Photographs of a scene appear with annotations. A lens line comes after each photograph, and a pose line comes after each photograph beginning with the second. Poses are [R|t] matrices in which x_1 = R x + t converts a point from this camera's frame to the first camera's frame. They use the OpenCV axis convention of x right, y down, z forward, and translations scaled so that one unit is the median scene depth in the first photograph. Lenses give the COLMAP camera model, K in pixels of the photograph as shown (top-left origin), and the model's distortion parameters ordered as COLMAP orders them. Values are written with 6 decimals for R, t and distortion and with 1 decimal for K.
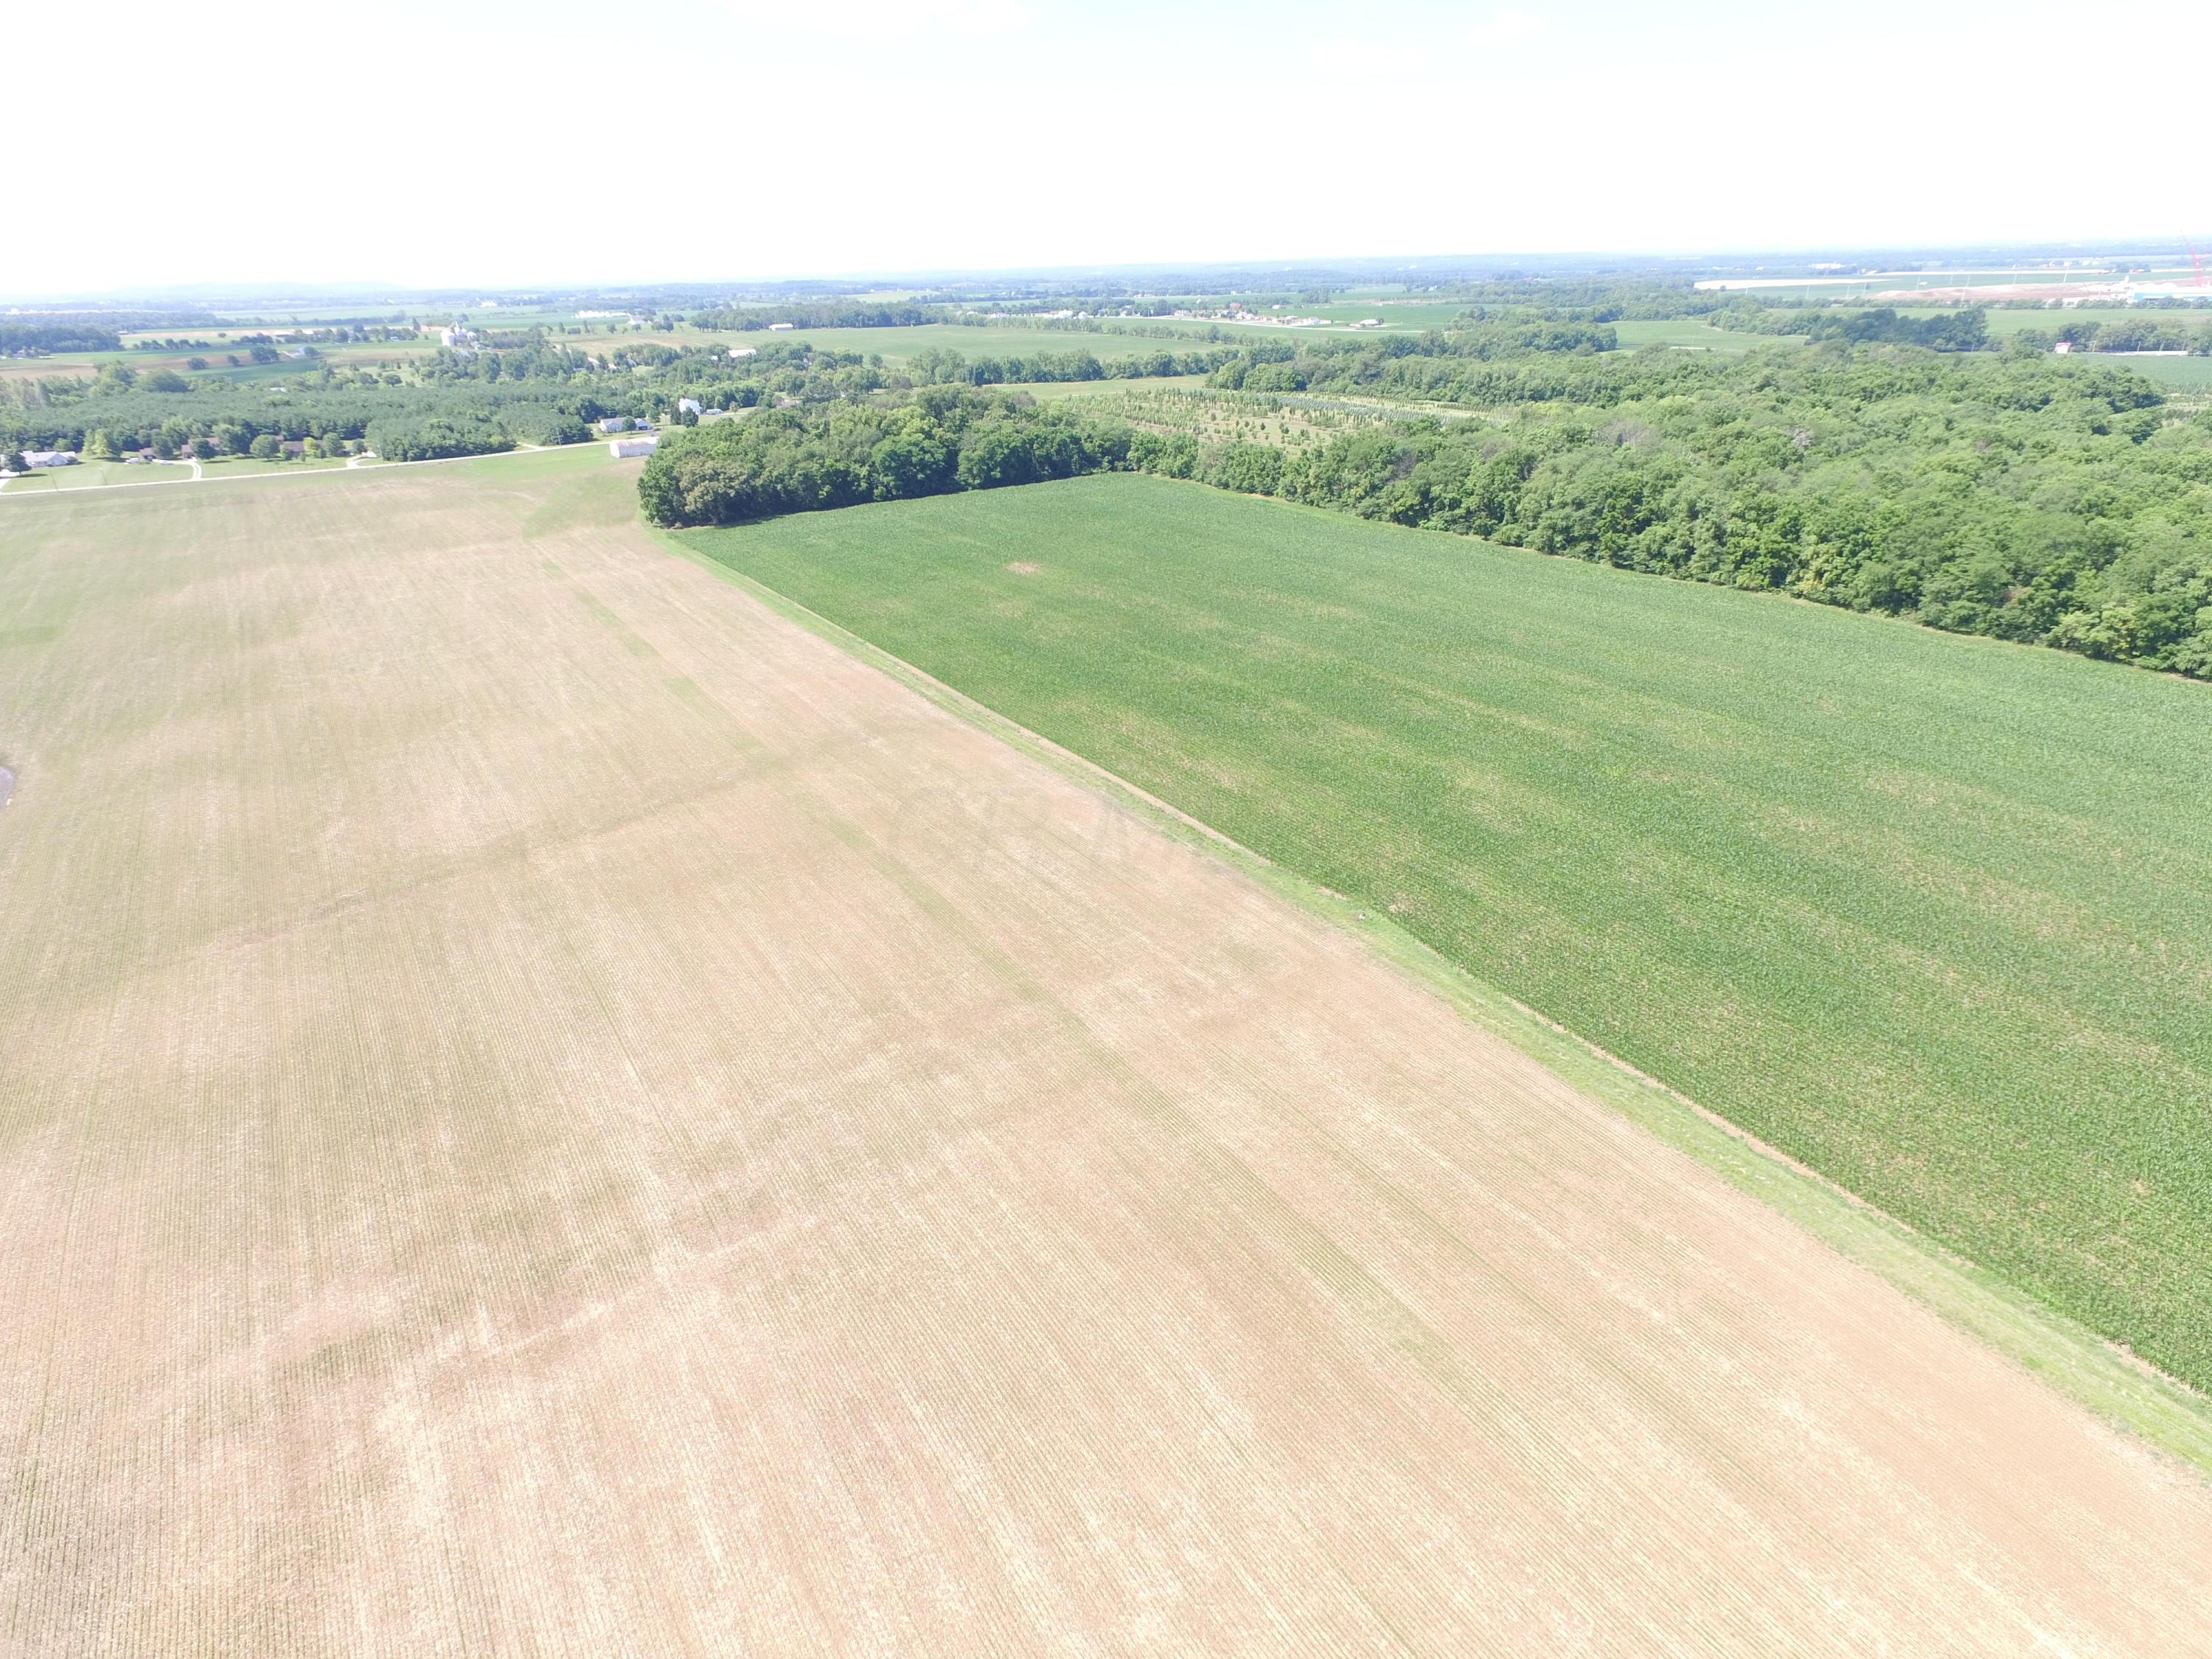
lens RADIAL K [[1285.8, 0, 1102.7], [0, 1285.8, 822.5], [0, 0, 1]] dist [-0.009594, 0.012367]
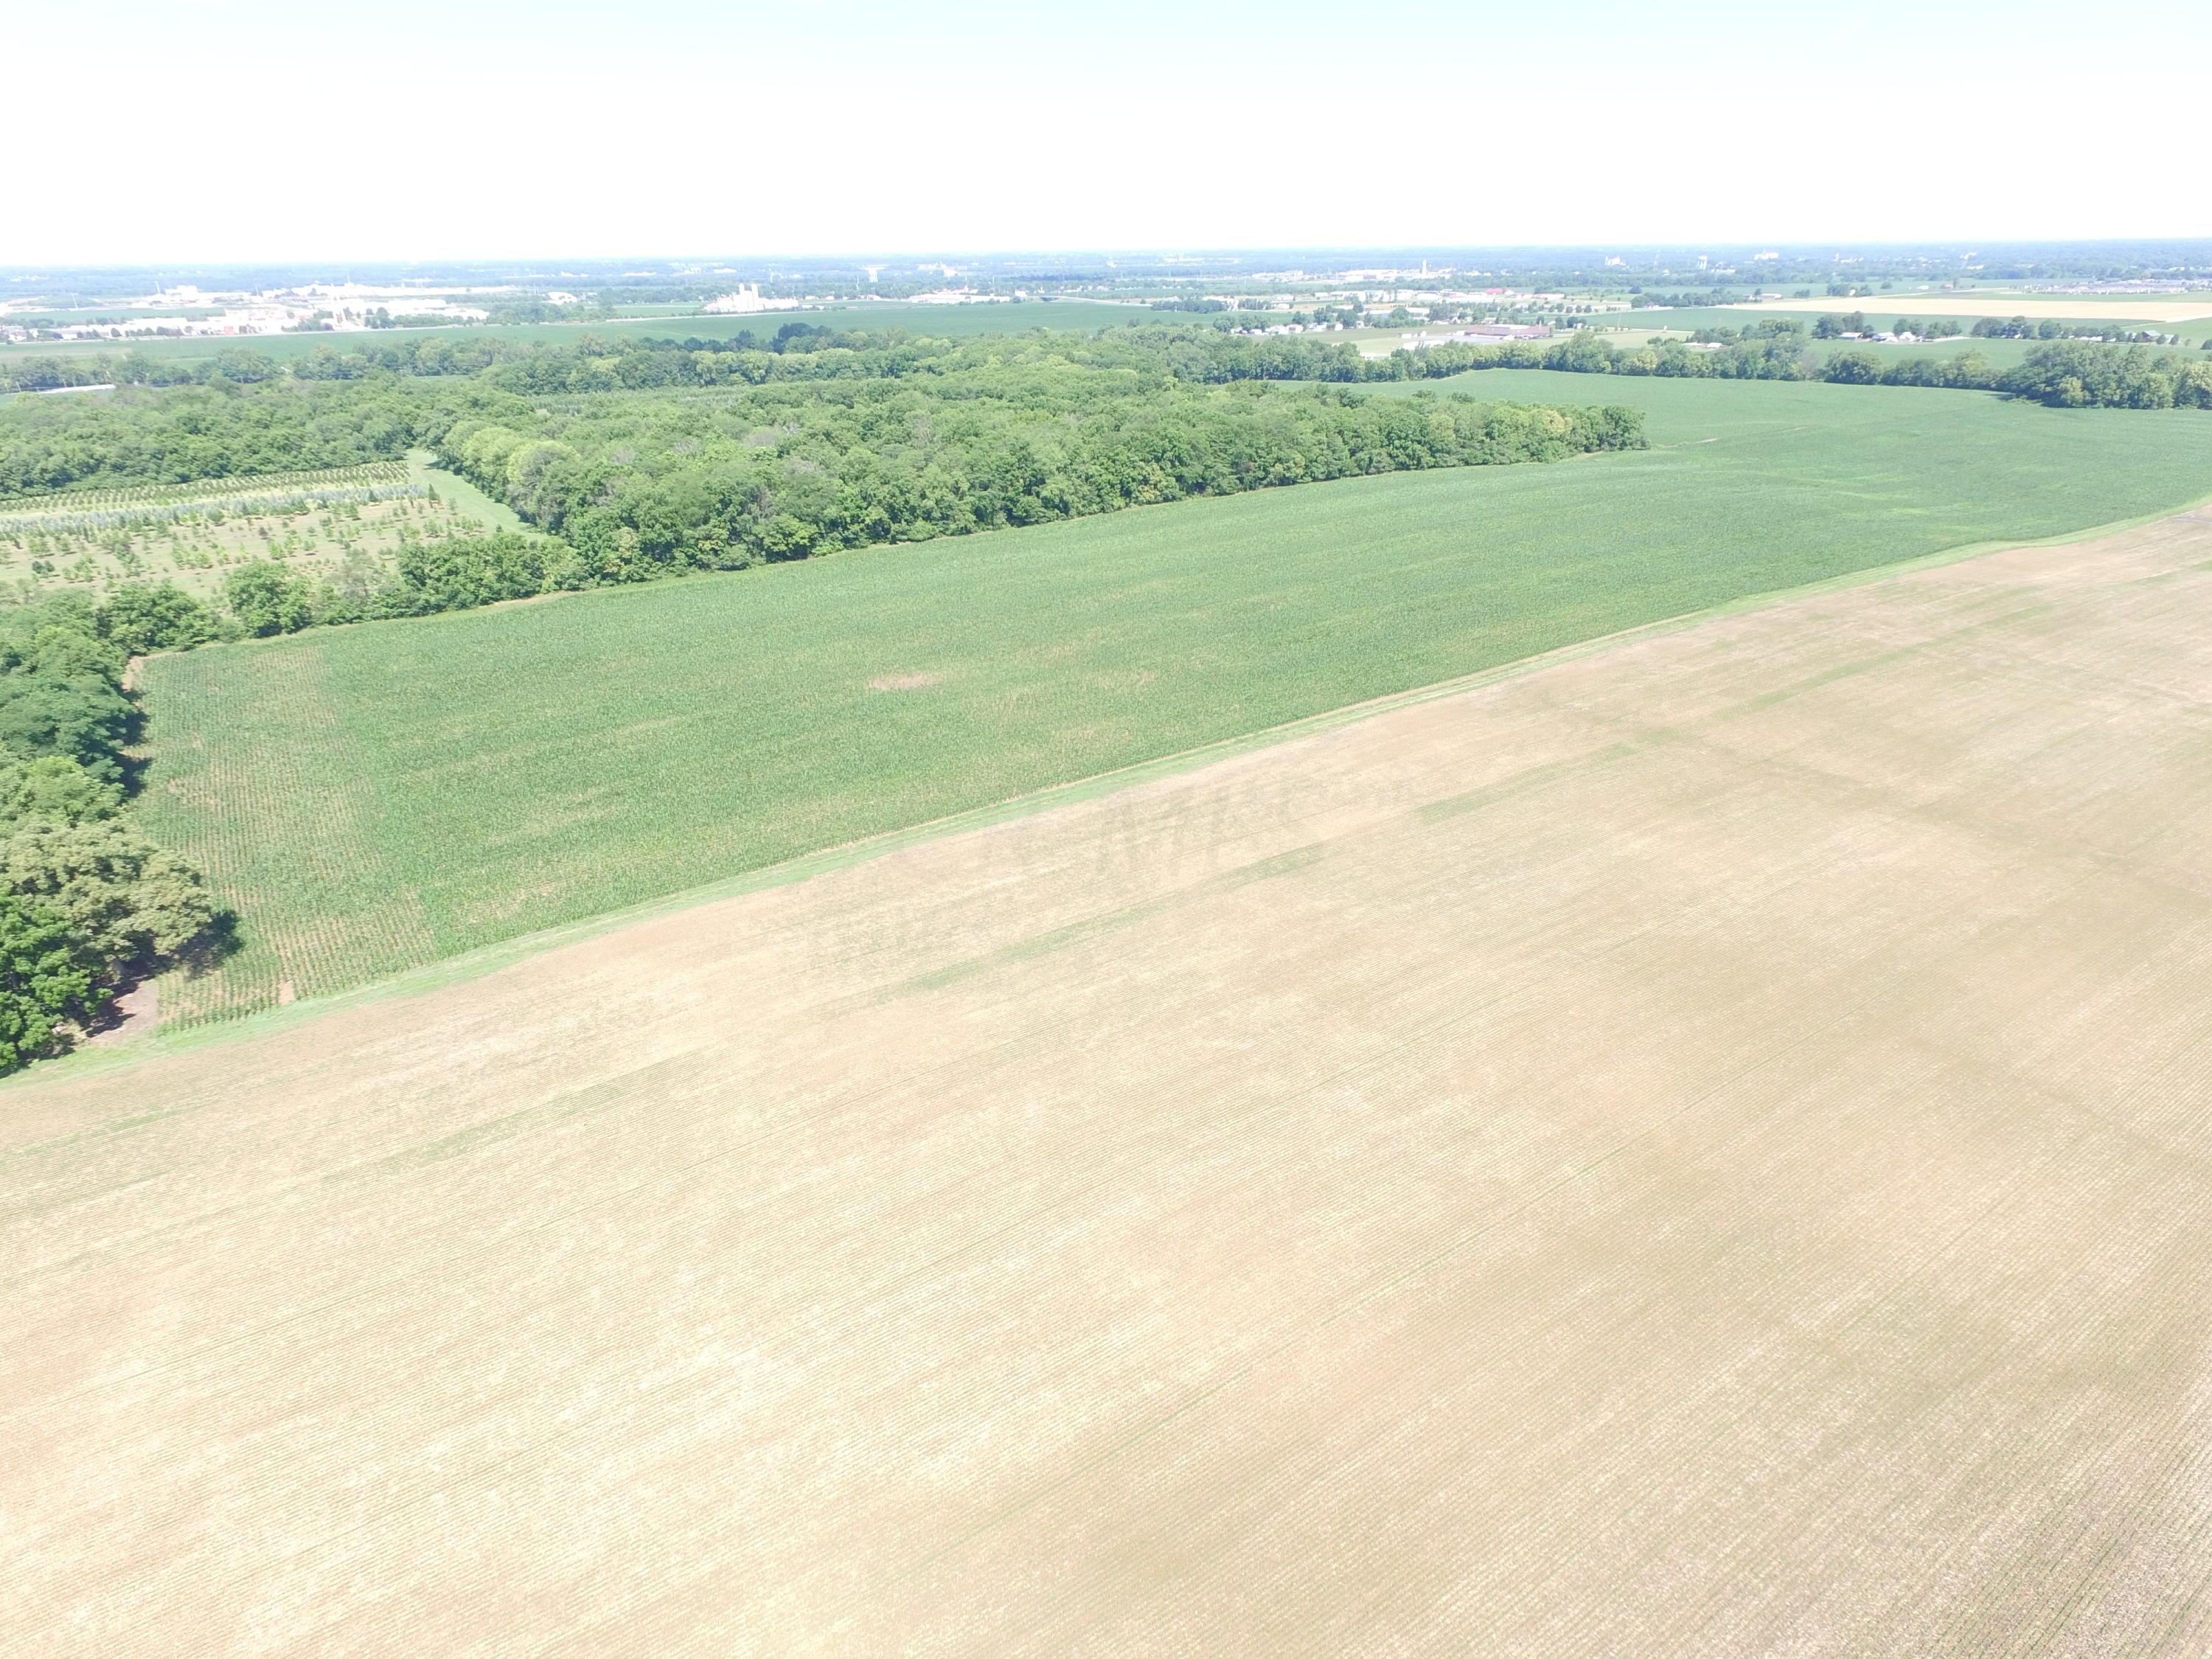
lens RADIAL K [[1293.3, 0, 1098.1], [0, 1293.3, 834.5], [0, 0, 1]] dist [-0.013278, 0.017680]
pose [[-0.042816, -0.389789, 0.919908, -0.434423], [0.411812, 0.832010, 0.371711, -0.195820], [-0.910262, 0.394745, 0.124897, 0.459655]]
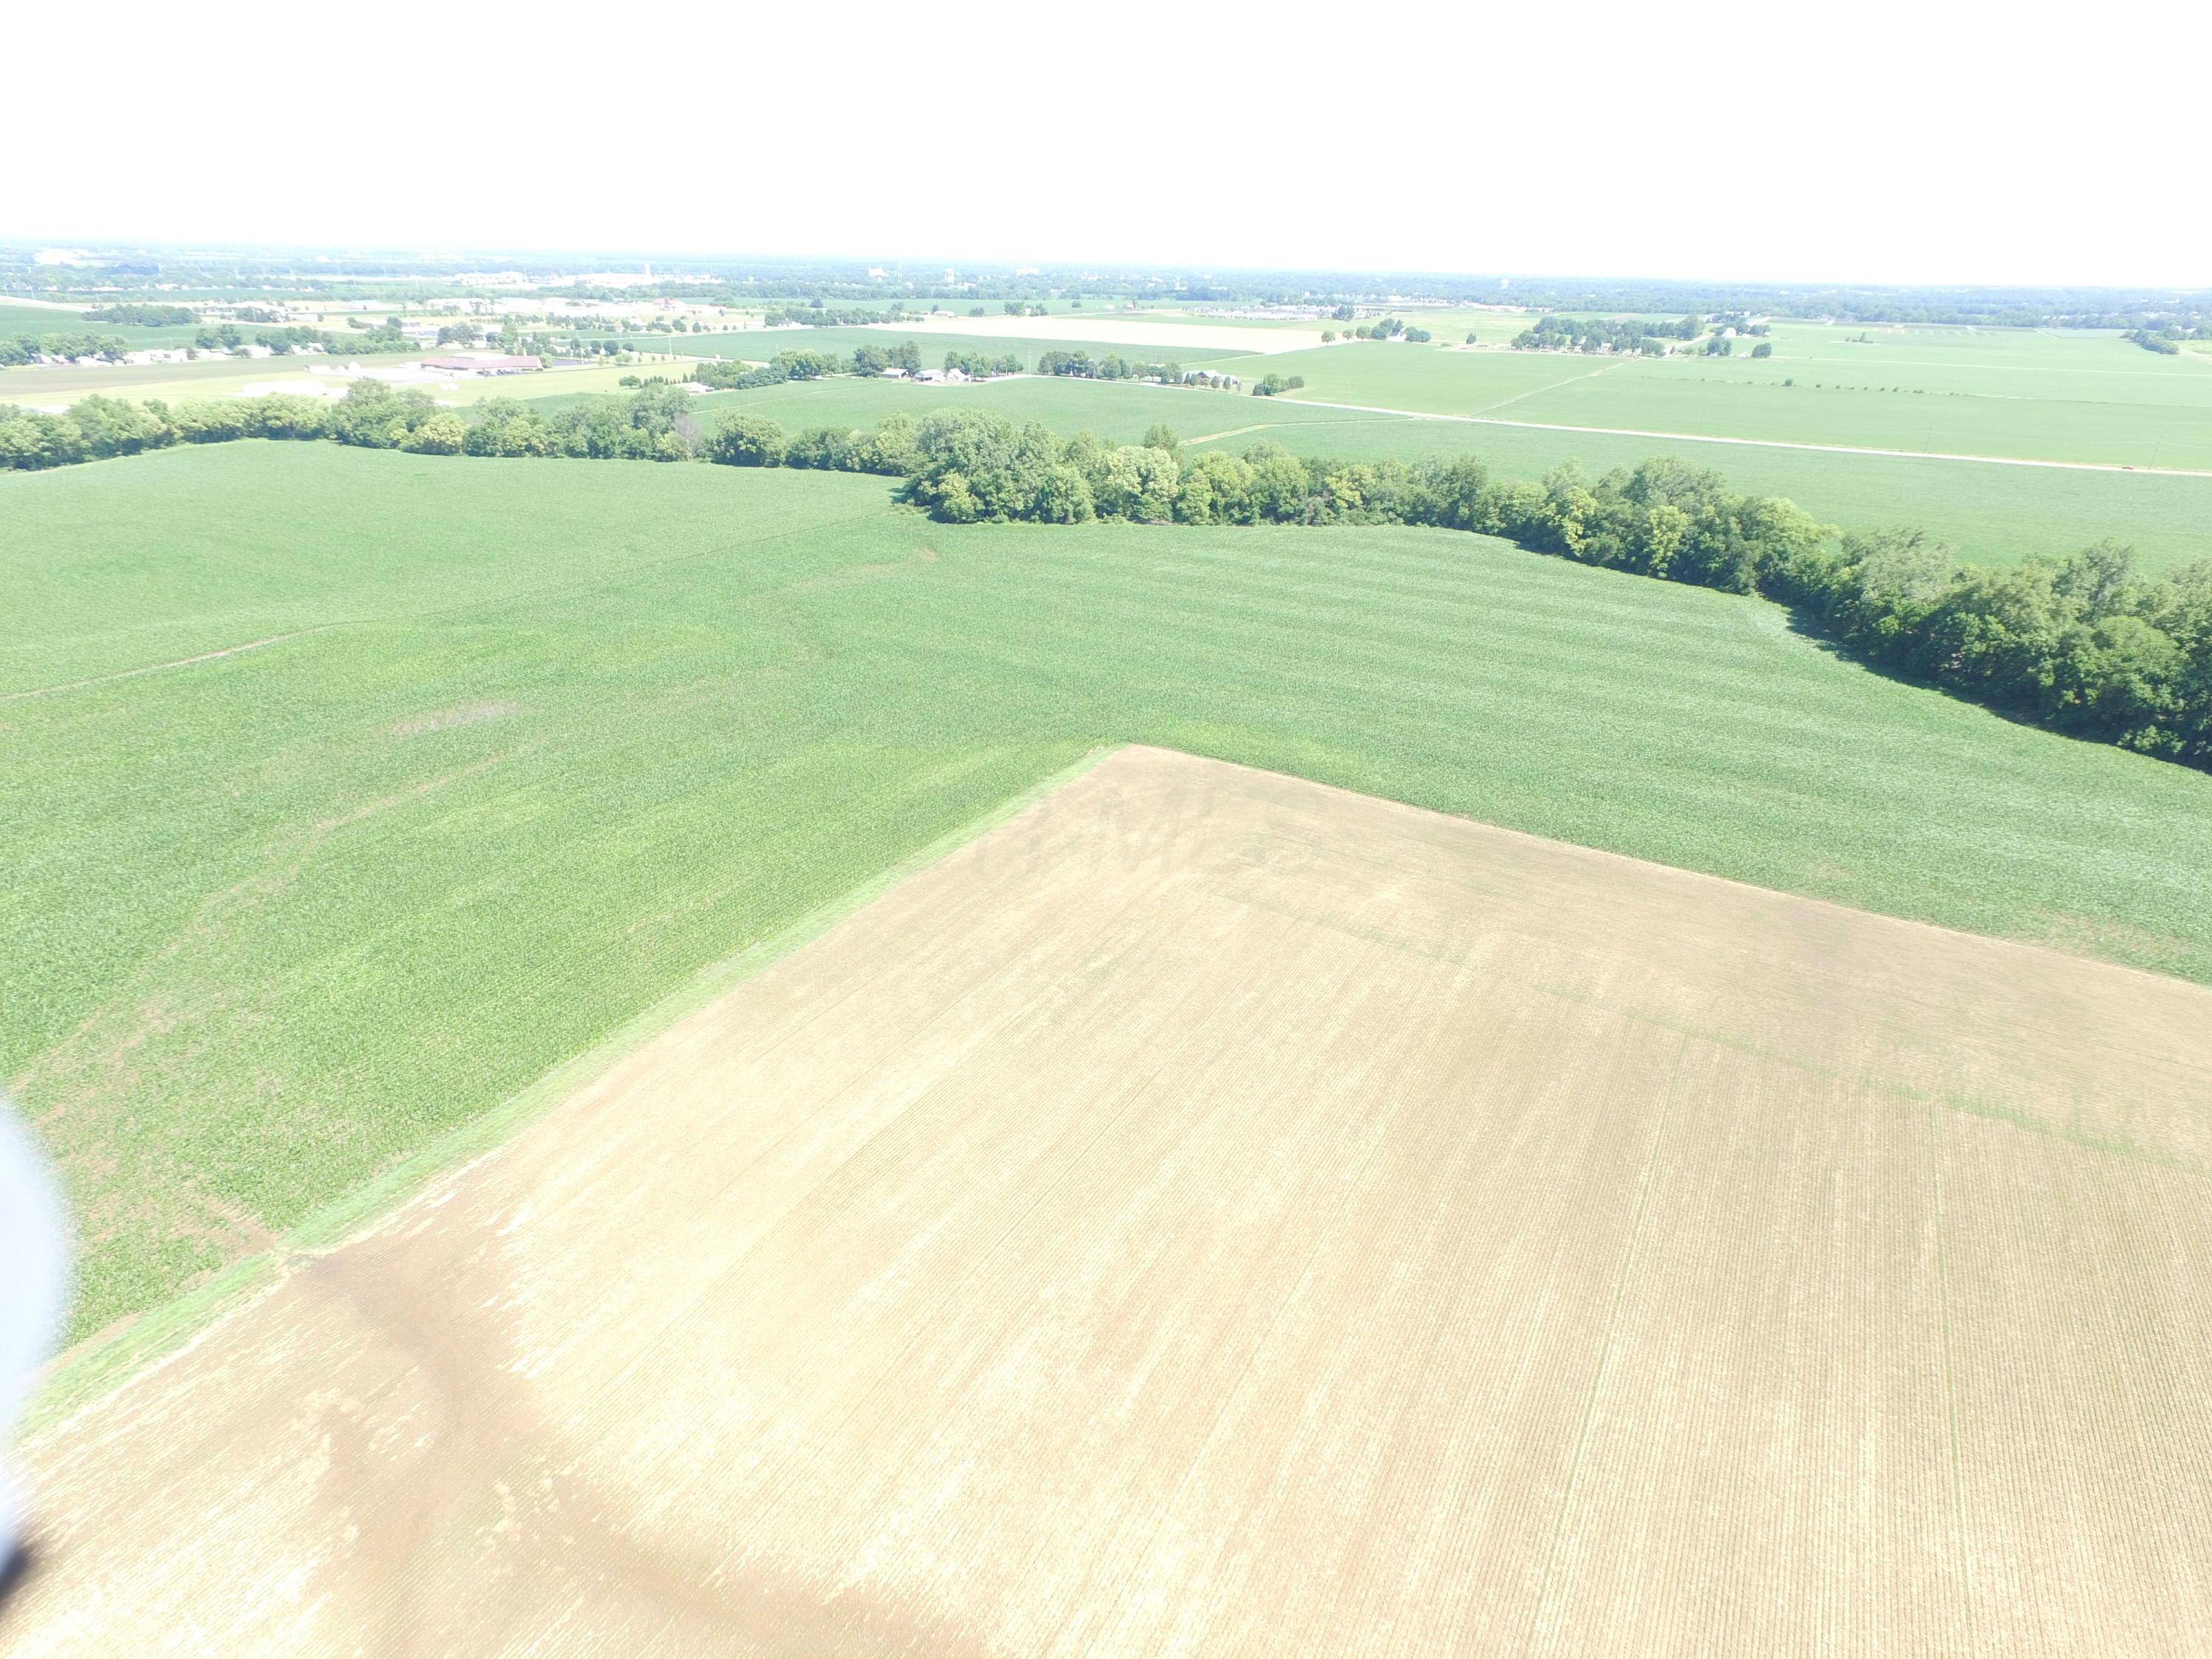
lens RADIAL K [[1293.3, 0, 1098.1], [0, 1293.3, 834.5], [0, 0, 1]] dist [-0.013278, 0.017680]
pose [[-0.479665, -0.344784, 0.806874, 0.066441], [0.341521, 0.773693, 0.533631, 0.051165], [-0.808260, 0.531529, -0.253362, -0.122554]]
